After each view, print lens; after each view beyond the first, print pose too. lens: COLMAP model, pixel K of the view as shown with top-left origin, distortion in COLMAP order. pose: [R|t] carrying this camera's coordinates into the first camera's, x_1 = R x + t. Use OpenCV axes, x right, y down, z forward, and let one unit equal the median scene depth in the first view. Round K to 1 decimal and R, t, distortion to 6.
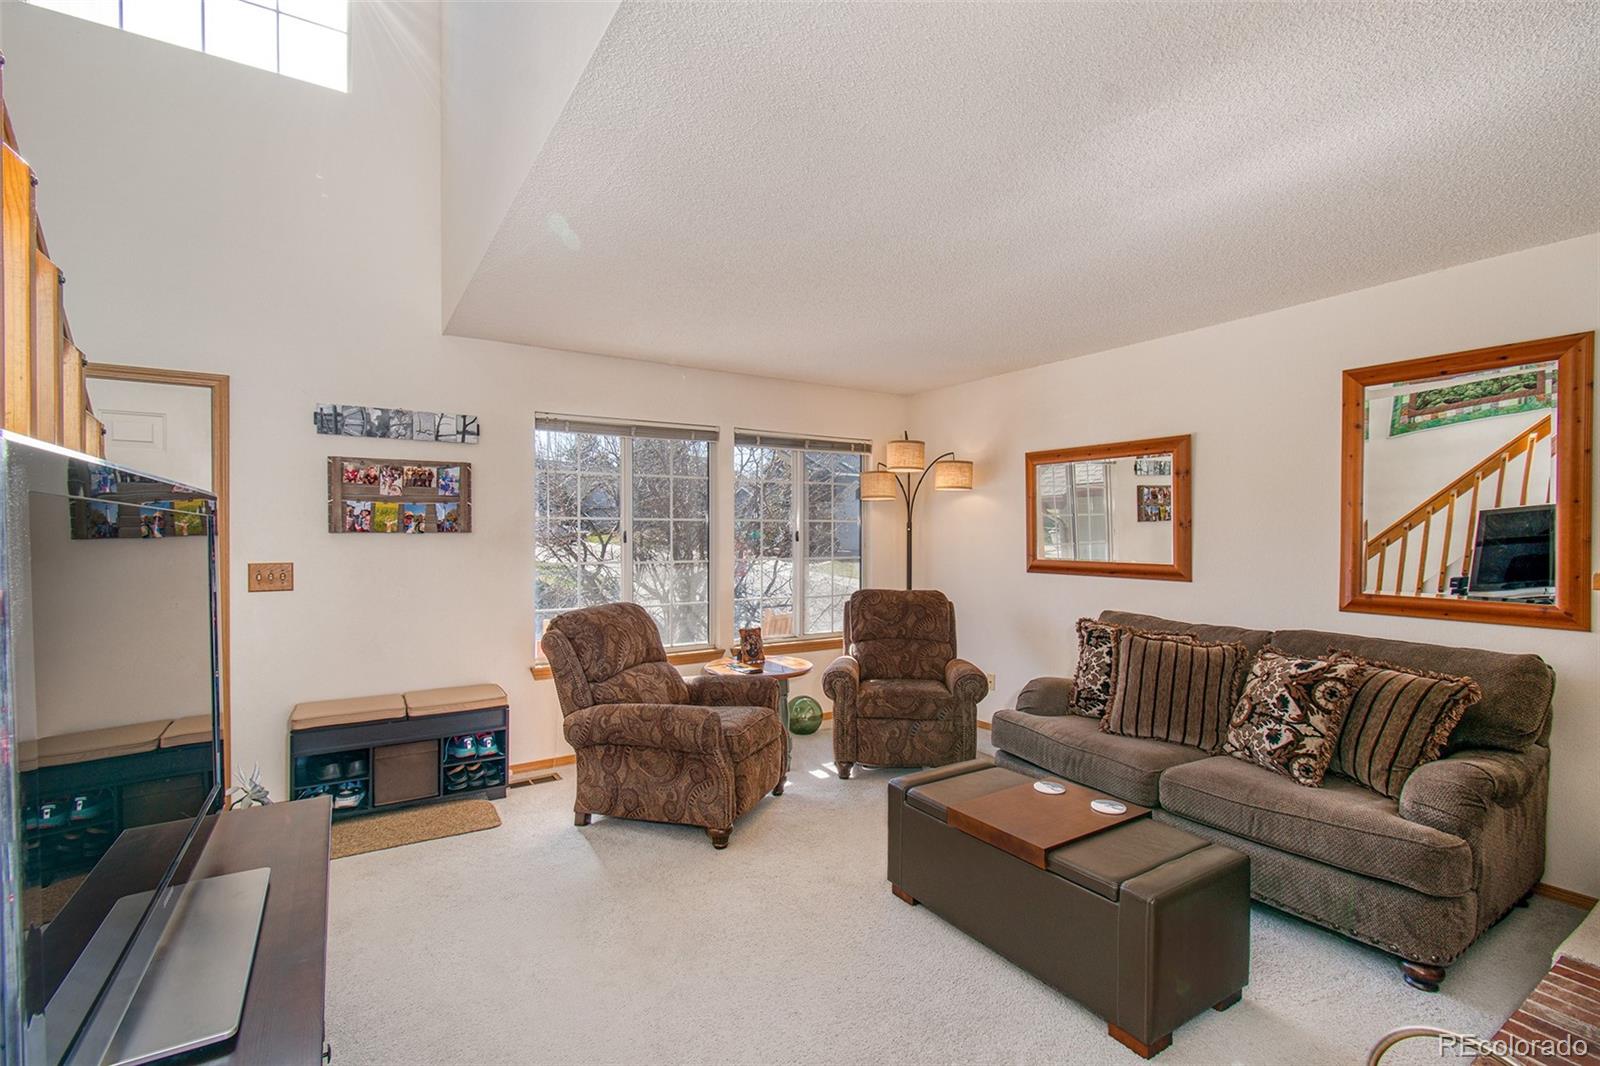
lens RADIAL K [[709.8, 0, 800.0], [0, 709.8, 533.0], [0, 0, 1]] dist [0.001610, 0.000166]
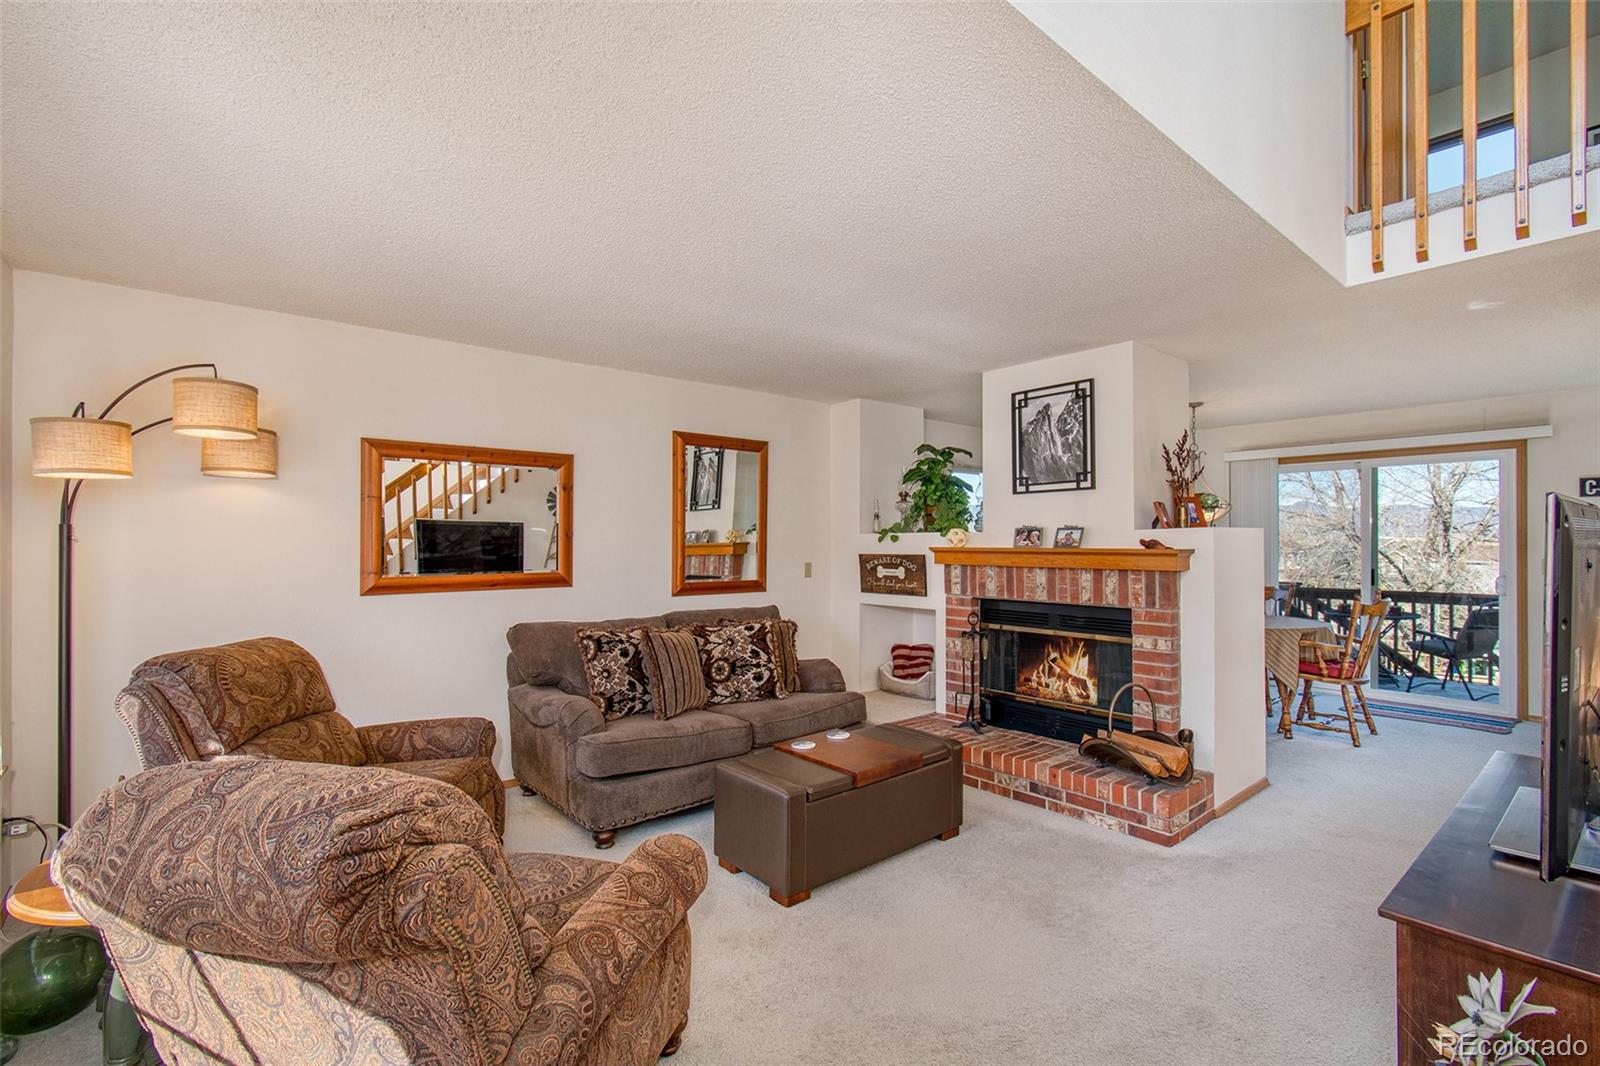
lens RADIAL K [[709.8, 0, 800.0], [0, 709.8, 533.0], [0, 0, 1]] dist [0.001610, 0.000166]
pose [[-0.131724, 0.014319, 0.991183, -0.819623], [0.001978, 0.999897, -0.014182, 0.001327], [-0.991284, 0.000093, -0.131739, 1.072847]]
